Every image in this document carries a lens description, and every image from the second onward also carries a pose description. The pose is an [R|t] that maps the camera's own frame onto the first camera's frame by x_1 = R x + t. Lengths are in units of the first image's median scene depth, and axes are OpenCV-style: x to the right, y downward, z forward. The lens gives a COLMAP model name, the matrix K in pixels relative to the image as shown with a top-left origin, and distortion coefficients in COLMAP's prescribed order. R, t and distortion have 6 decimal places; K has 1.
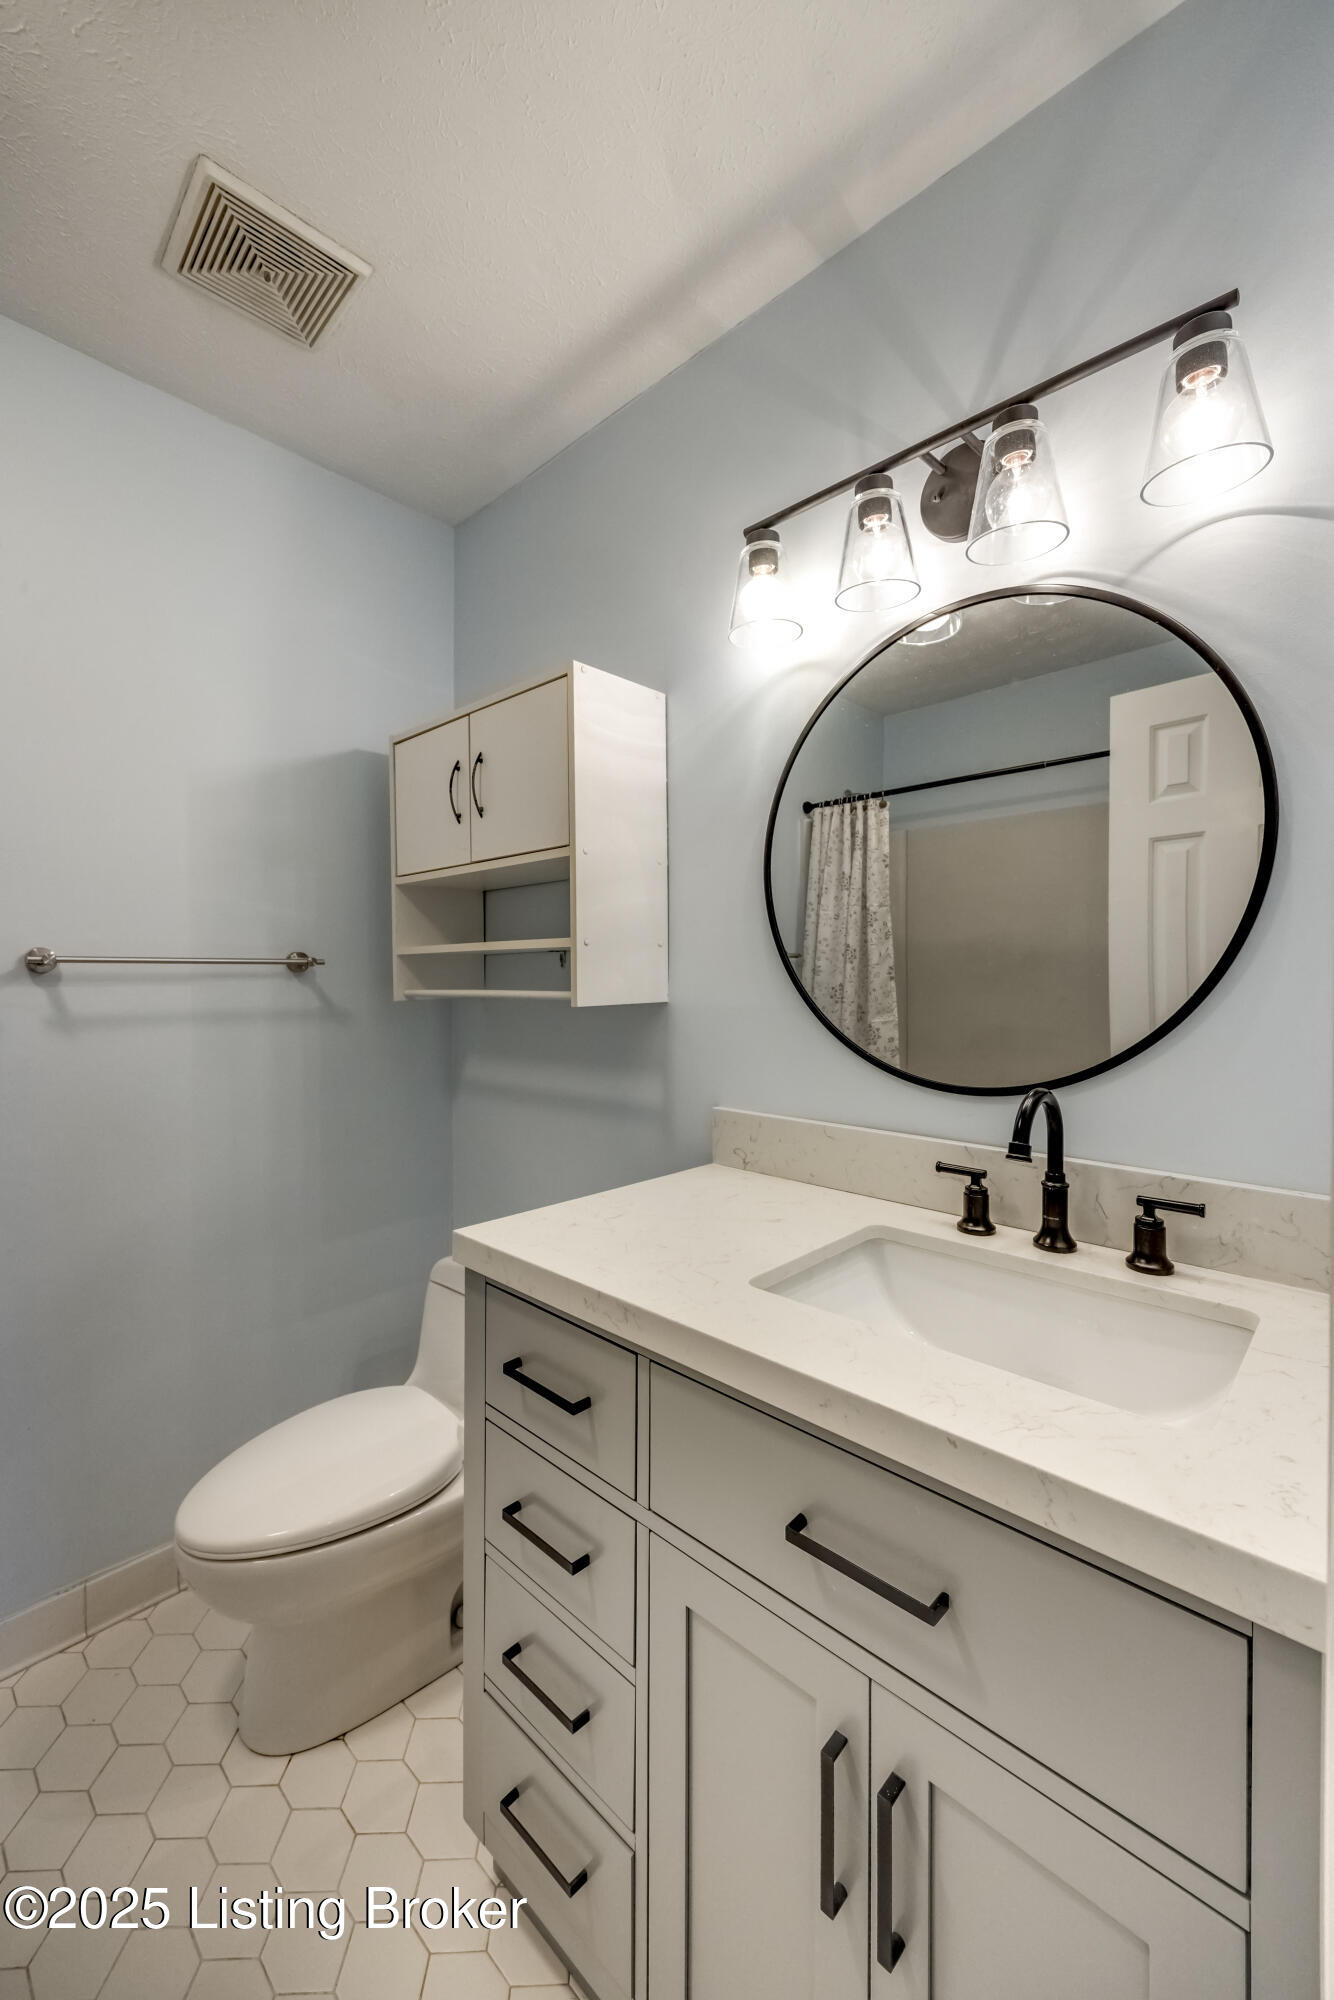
lens RADIAL K [[803.9, 0, 675.7], [0, 803.9, 982.3], [0, 0, 1]] dist [0.007218, -0.000333]
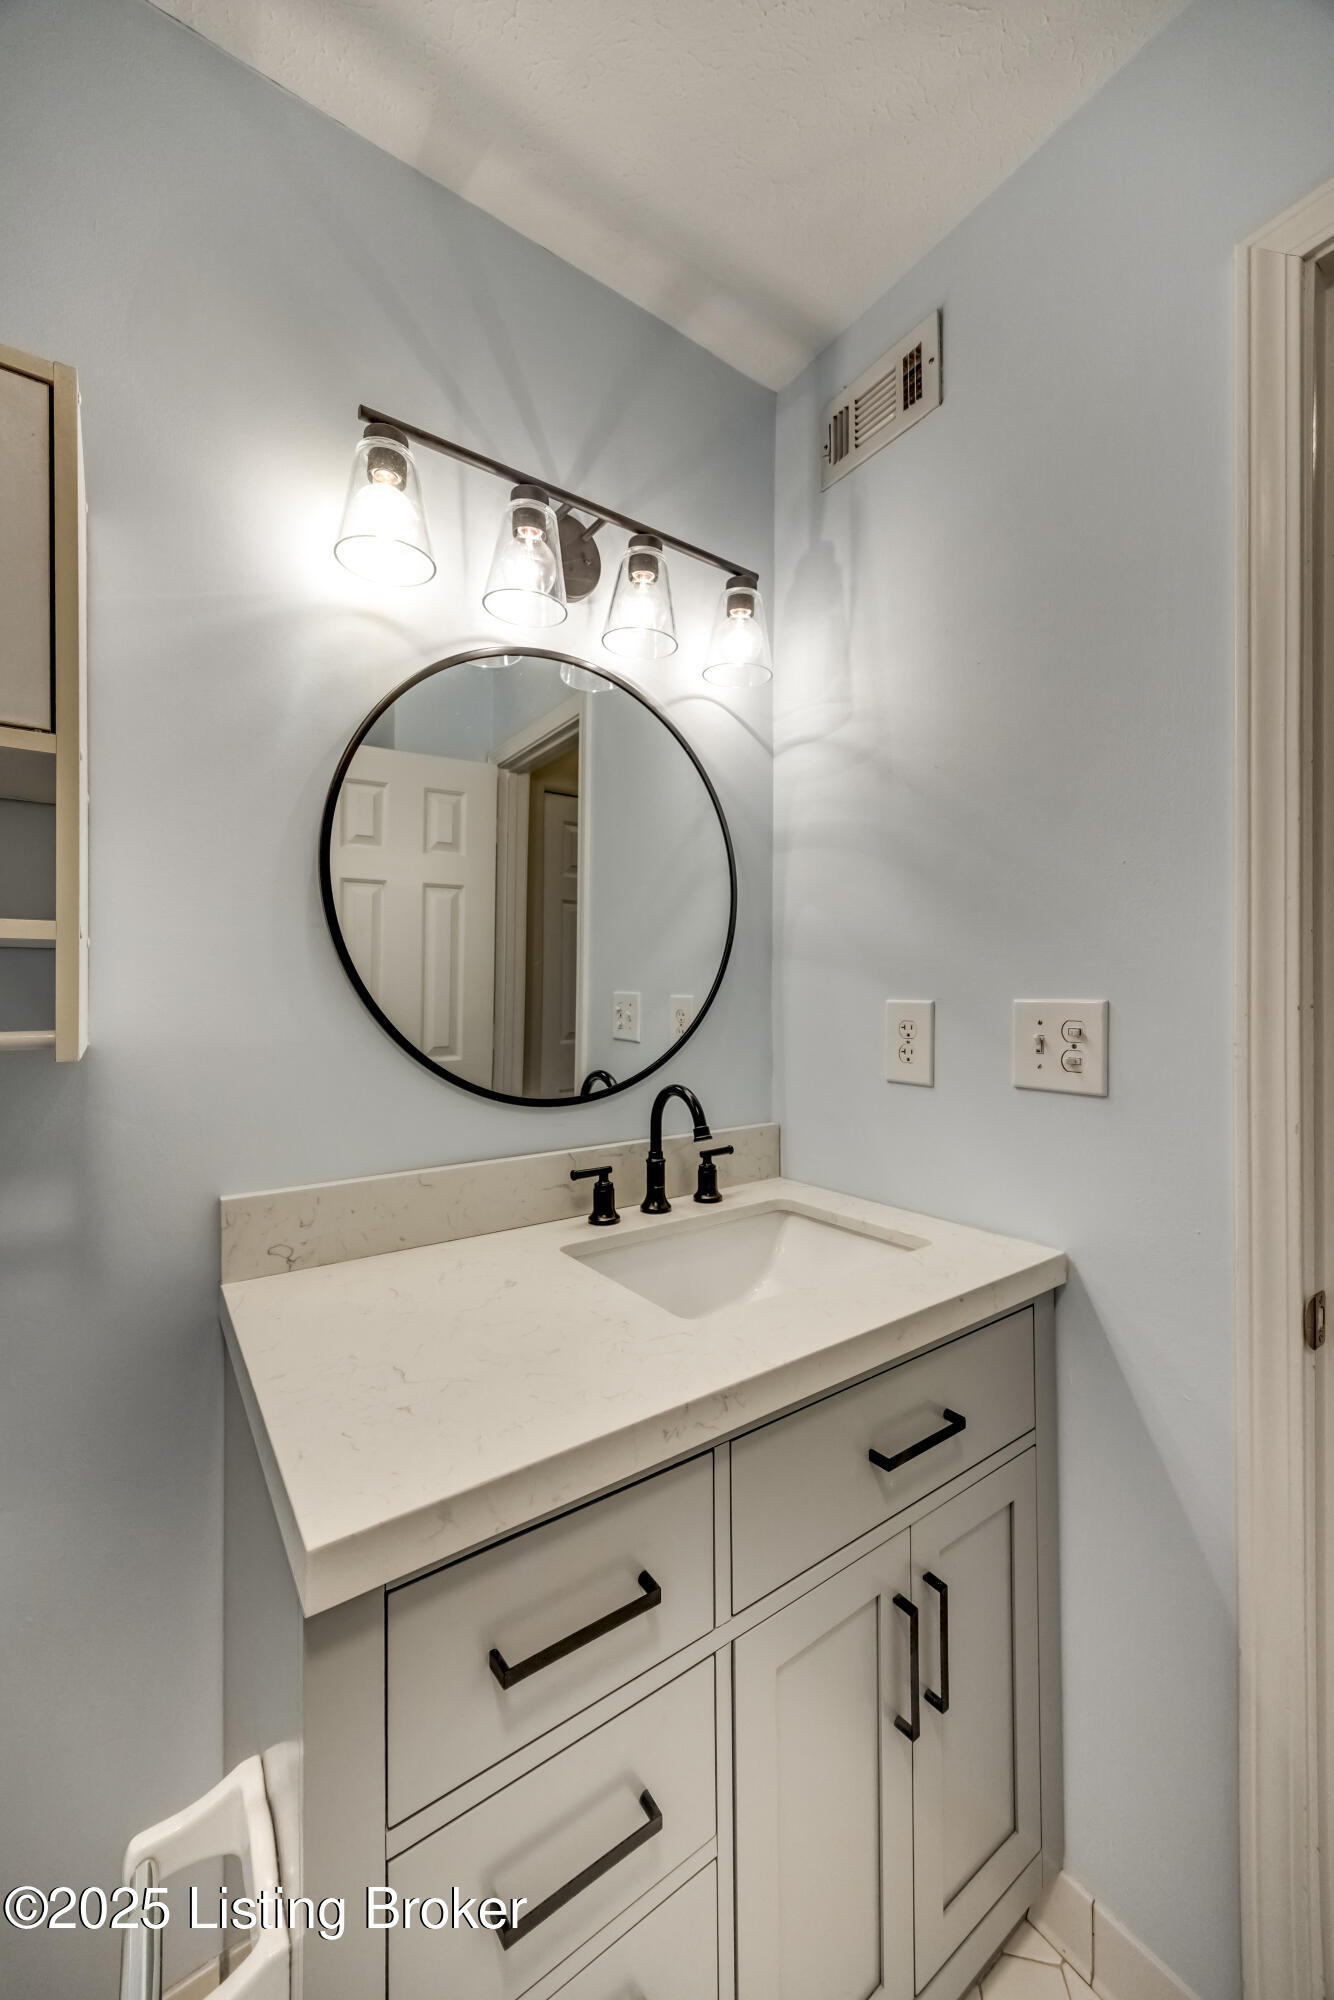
lens RADIAL K [[744.6, 0, 667.0], [0, 744.6, 1000.0], [0, 0, 1]] dist [0.001409, -0.000031]
pose [[0.203787, -0.000290, 0.979015, -0.592153], [0.017555, 0.999840, -0.003358, 0.001663], [-0.978858, 0.017871, 0.203759, 0.647226]]
